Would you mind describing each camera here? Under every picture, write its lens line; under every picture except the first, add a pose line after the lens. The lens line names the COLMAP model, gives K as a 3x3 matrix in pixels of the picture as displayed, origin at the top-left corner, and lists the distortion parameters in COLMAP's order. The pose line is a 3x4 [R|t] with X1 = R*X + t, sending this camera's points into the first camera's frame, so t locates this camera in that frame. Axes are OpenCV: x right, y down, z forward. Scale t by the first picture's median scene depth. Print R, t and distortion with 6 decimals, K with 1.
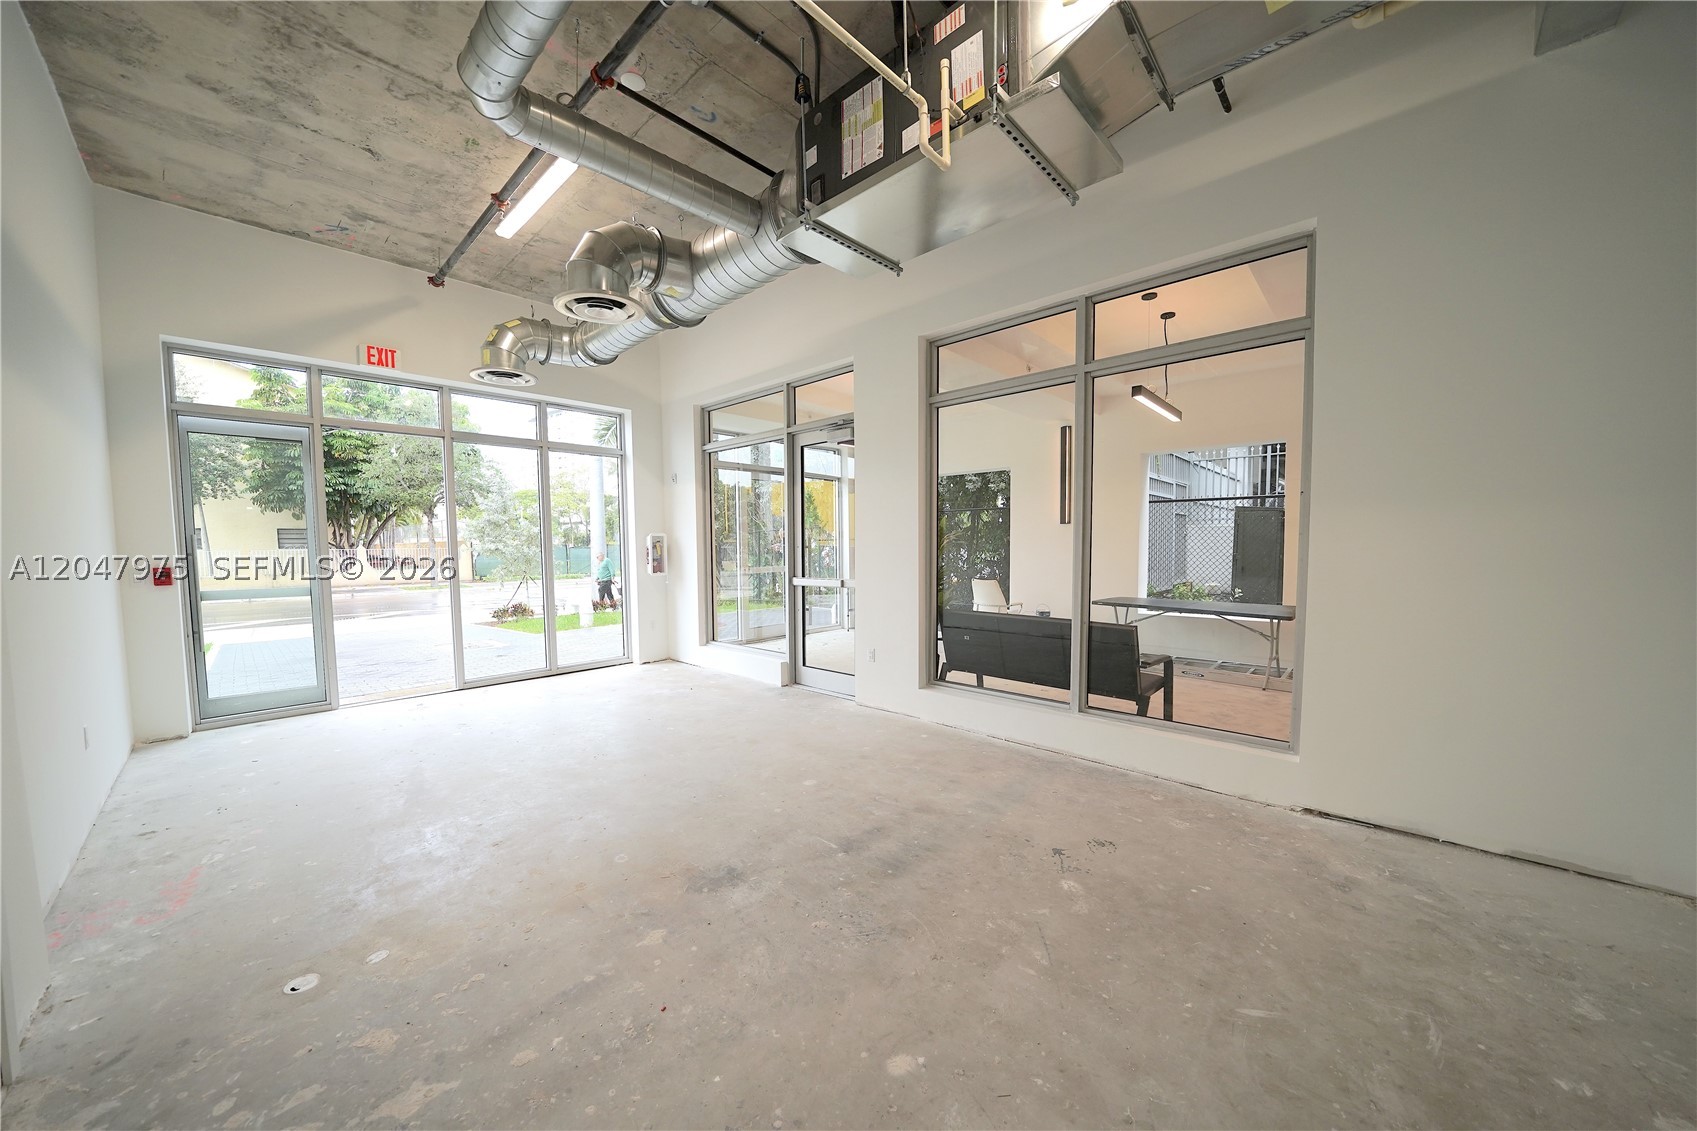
lens RADIAL K [[590.6, 0, 843.9], [0, 590.6, 578.5], [0, 0, 1]] dist [-0.027803, 0.002945]
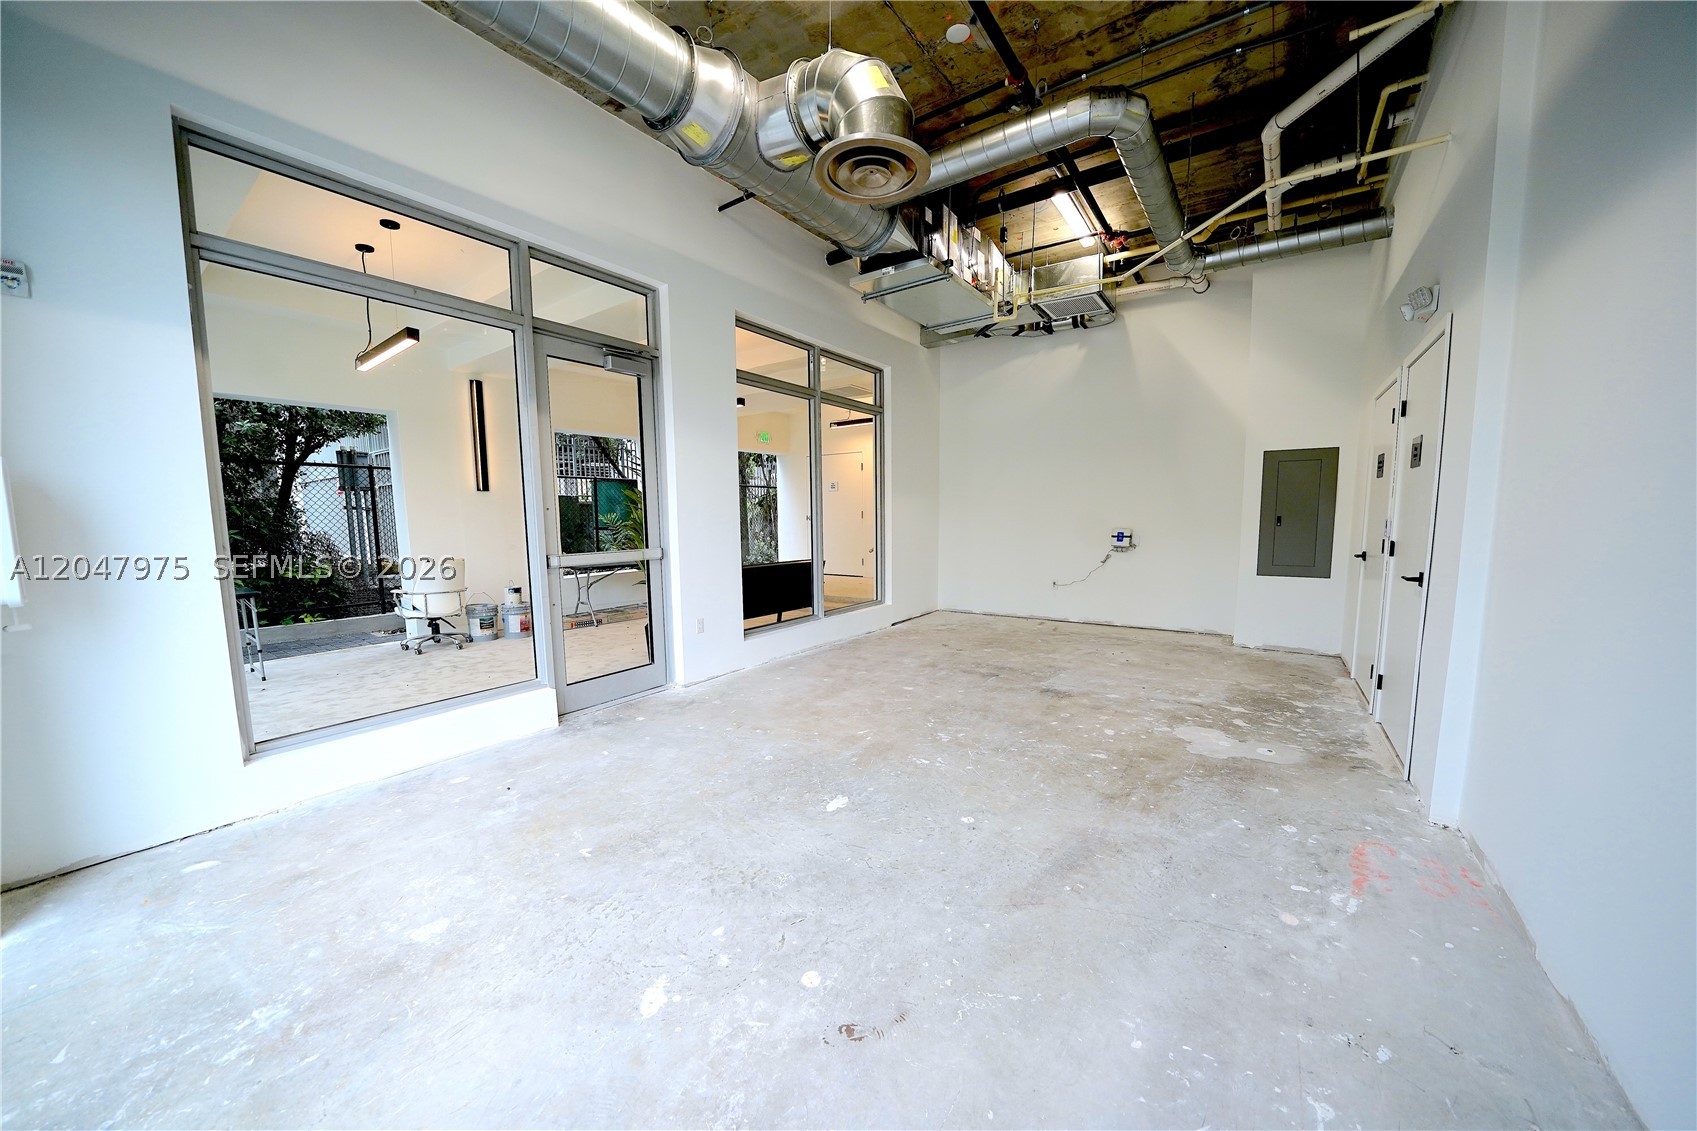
lens RADIAL K [[590.6, 0, 843.9], [0, 590.6, 578.5], [0, 0, 1]] dist [-0.027803, 0.002945]
pose [[-0.129484, -0.096457, 0.986879, -0.906911], [0.072526, 0.991670, 0.106441, -0.028301], [-0.988926, 0.085357, -0.121410, 0.894316]]
